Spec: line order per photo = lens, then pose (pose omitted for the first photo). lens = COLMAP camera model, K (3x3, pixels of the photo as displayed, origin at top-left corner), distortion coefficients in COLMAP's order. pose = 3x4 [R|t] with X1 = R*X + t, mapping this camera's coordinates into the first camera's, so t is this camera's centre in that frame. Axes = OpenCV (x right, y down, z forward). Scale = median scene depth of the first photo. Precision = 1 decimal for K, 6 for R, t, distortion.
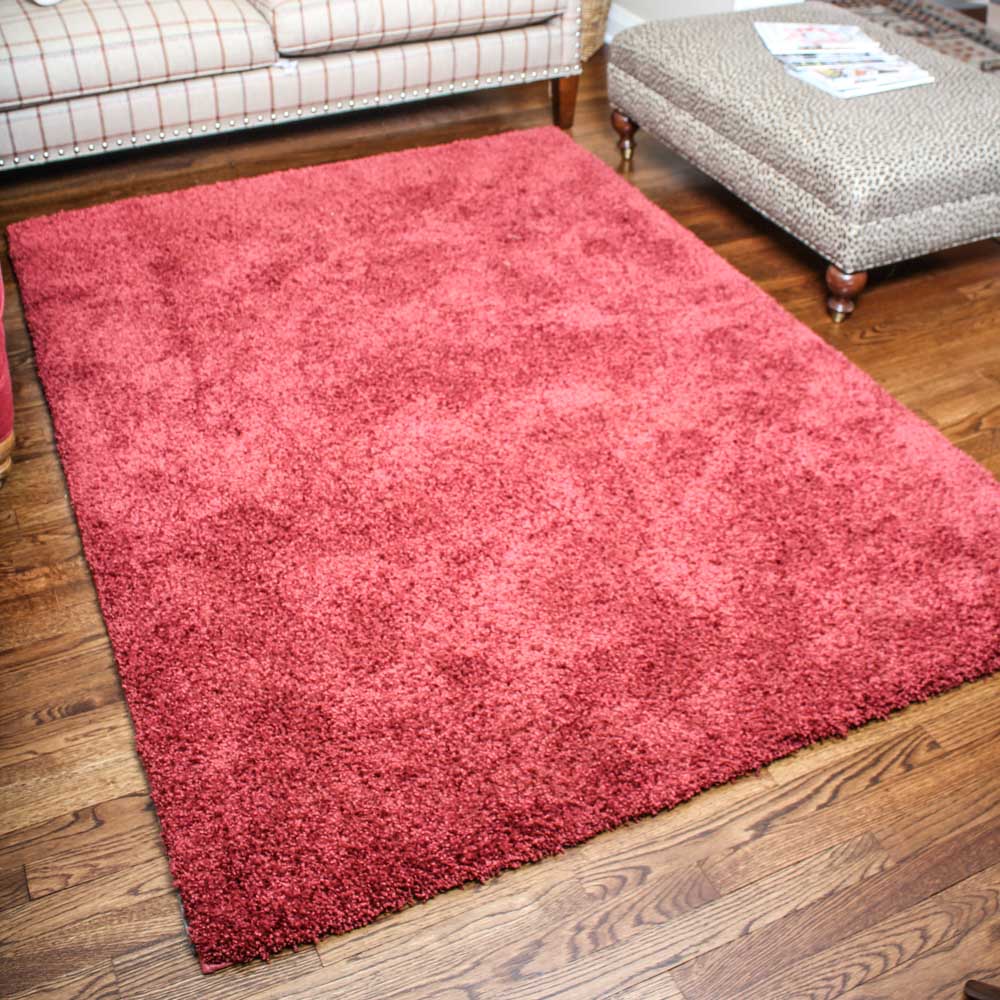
lens RADIAL K [[1149.0, 0, 500.0], [0, 1149.0, 500.0], [0, 0, 1]] dist [-0.173757, 0.111575]
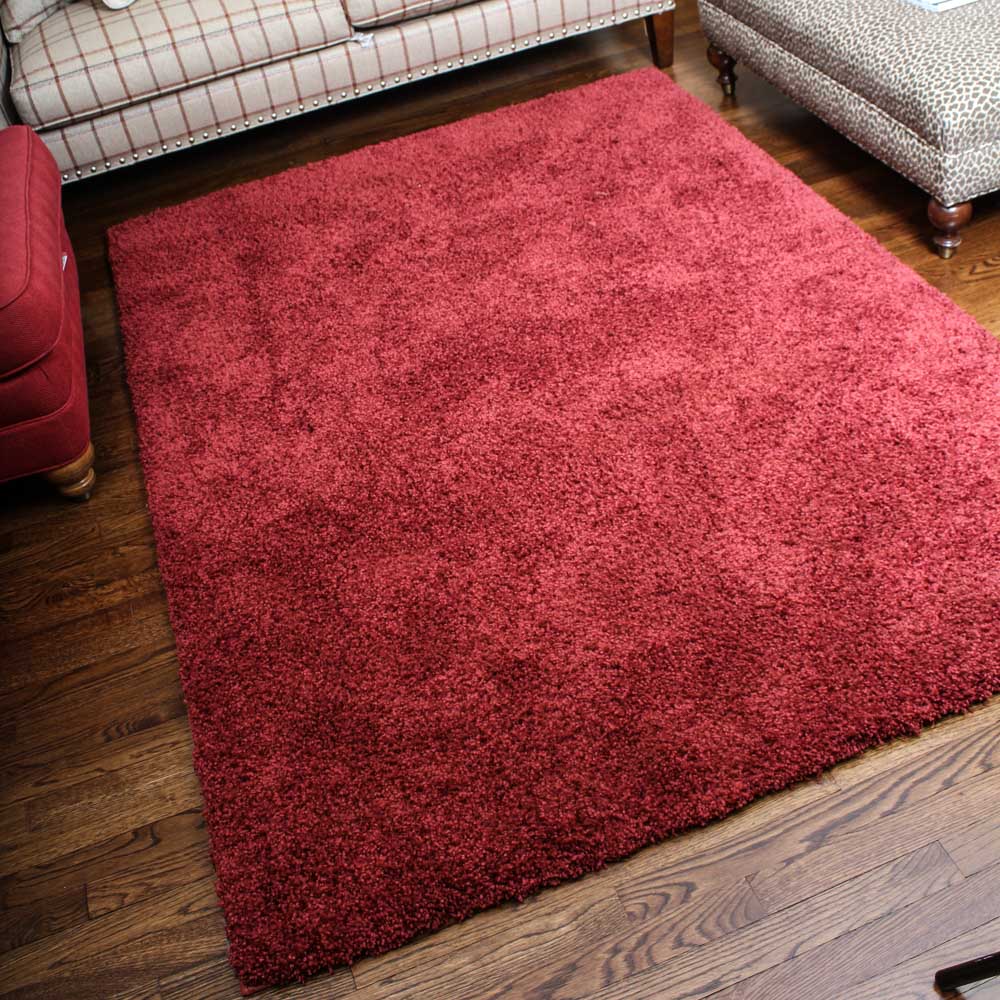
lens RADIAL K [[1149.0, 0, 500.0], [0, 1149.0, 500.0], [0, 0, 1]] dist [-0.173757, 0.111575]
pose [[0.984767, -0.057163, -0.164215, 0.112357], [0.066324, 0.996501, 0.050854, -0.044483], [0.160734, -0.060971, 0.985113, 0.042983]]
